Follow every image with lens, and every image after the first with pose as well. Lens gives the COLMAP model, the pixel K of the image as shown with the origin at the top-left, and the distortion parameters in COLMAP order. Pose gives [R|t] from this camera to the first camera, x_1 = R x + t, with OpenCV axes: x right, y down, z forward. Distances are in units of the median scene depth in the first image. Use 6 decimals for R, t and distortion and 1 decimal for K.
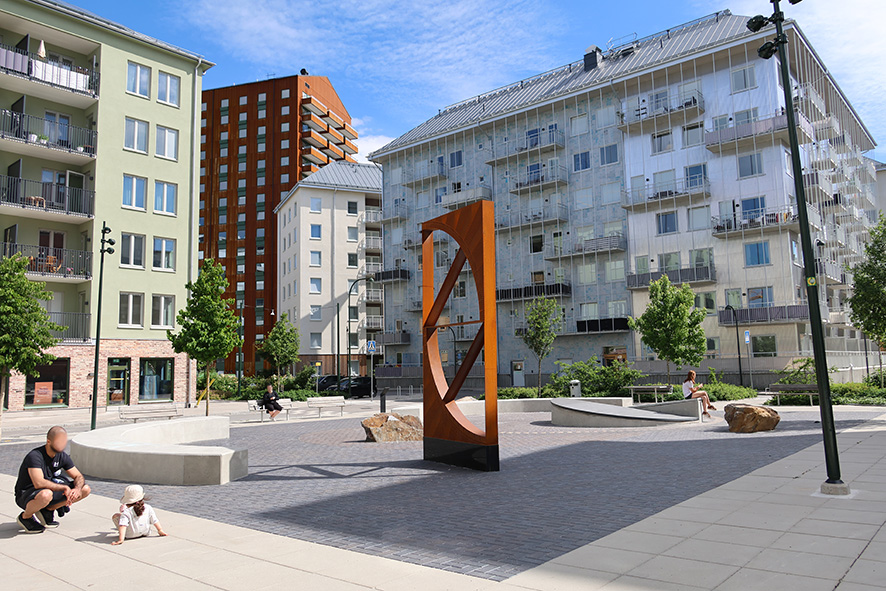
lens RADIAL K [[684.1, 0, 432.7], [0, 684.1, 283.6], [0, 0, 1]] dist [-0.009536, -0.001546]
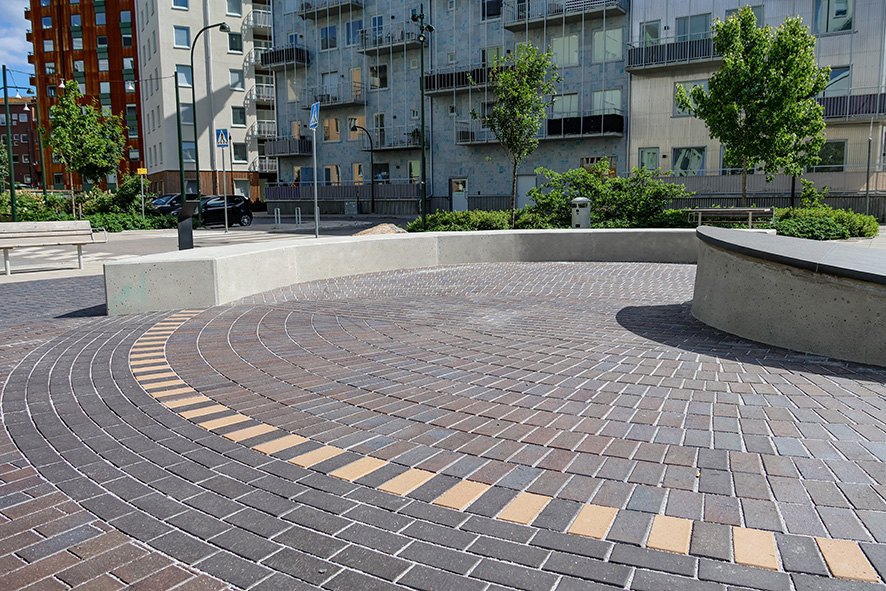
lens RADIAL K [[684.1, 0, 432.7], [0, 684.1, 283.6], [0, 0, 1]] dist [-0.009536, -0.001546]
pose [[0.993829, -0.002074, 0.110902, 0.014146], [-0.024953, 0.970016, 0.241757, 0.040374], [-0.108079, -0.243032, 0.963978, 0.239225]]
